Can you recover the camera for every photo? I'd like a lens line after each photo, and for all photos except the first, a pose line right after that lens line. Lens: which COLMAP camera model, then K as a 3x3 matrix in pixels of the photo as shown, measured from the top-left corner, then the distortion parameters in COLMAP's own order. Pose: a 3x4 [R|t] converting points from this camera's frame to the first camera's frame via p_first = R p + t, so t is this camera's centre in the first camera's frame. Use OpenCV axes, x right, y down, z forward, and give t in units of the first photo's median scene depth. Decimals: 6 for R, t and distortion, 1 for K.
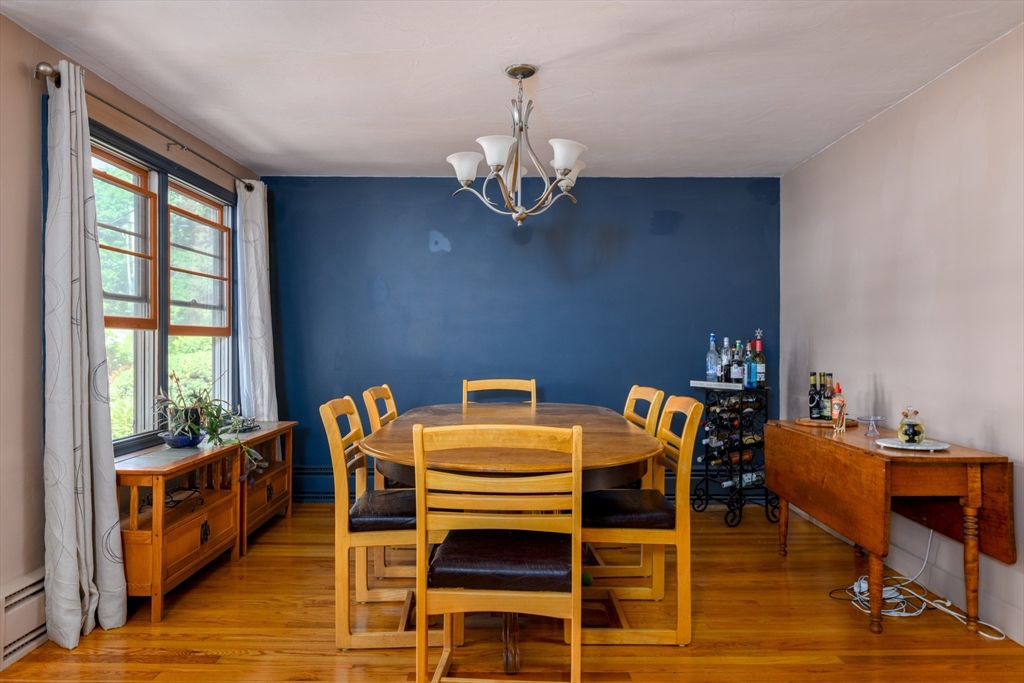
lens RADIAL K [[650.1, 0, 507.4], [0, 650.1, 343.4], [0, 0, 1]] dist [-0.002345, 0.000213]
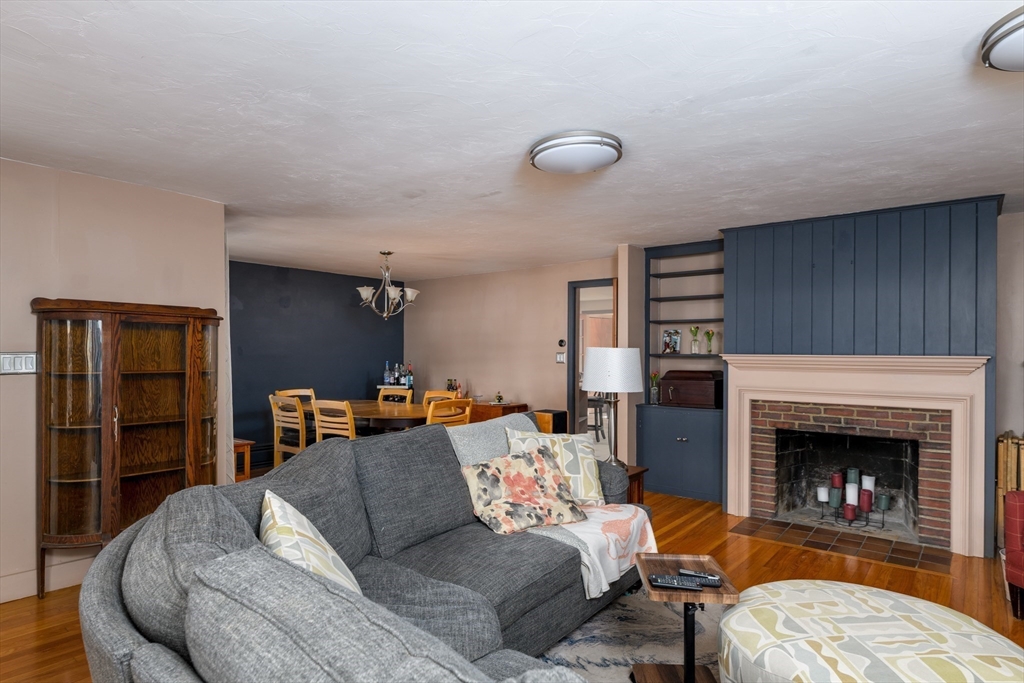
lens RADIAL K [[591.3, 0, 511.7], [0, 591.3, 348.2], [0, 0, 1]] dist [-0.000599, -0.000093]
pose [[0.610660, 0.007012, 0.791862, -1.091842], [-0.002117, 0.999972, -0.007223, -0.053904], [-0.791890, 0.002735, 0.610658, -0.503650]]
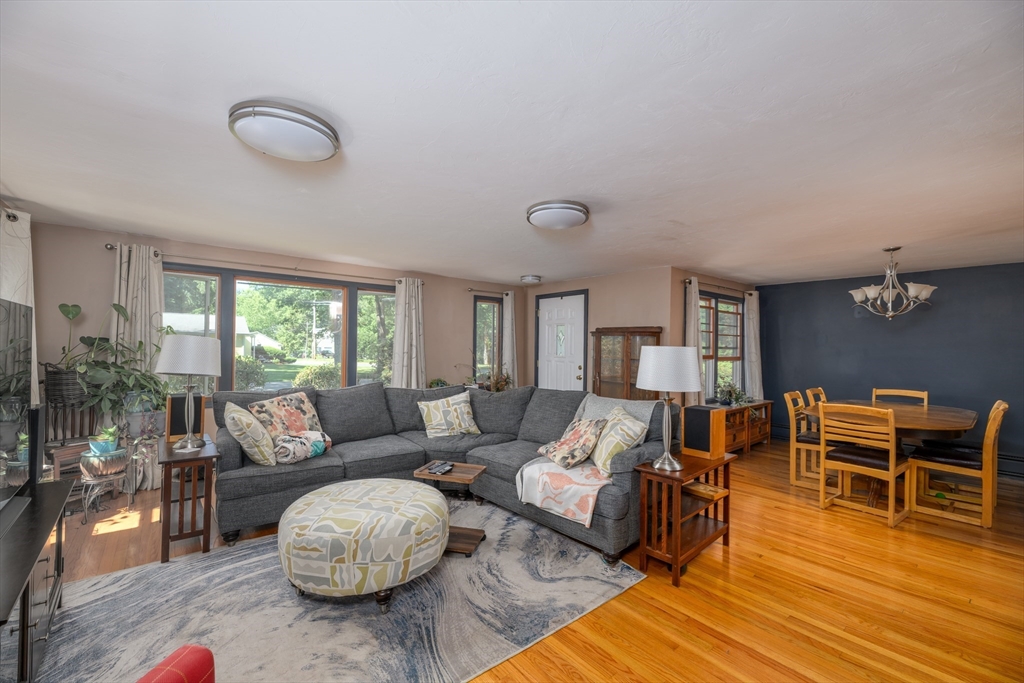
lens RADIAL K [[425.8, 0, 508.1], [0, 425.8, 341.6], [0, 0, 1]] dist [0.001372, -0.000312]
pose [[0.650170, 0.003568, -0.759780, 0.216014], [-0.016016, 0.999831, -0.009010, -0.060233], [0.759620, 0.018027, 0.650117, -0.716366]]
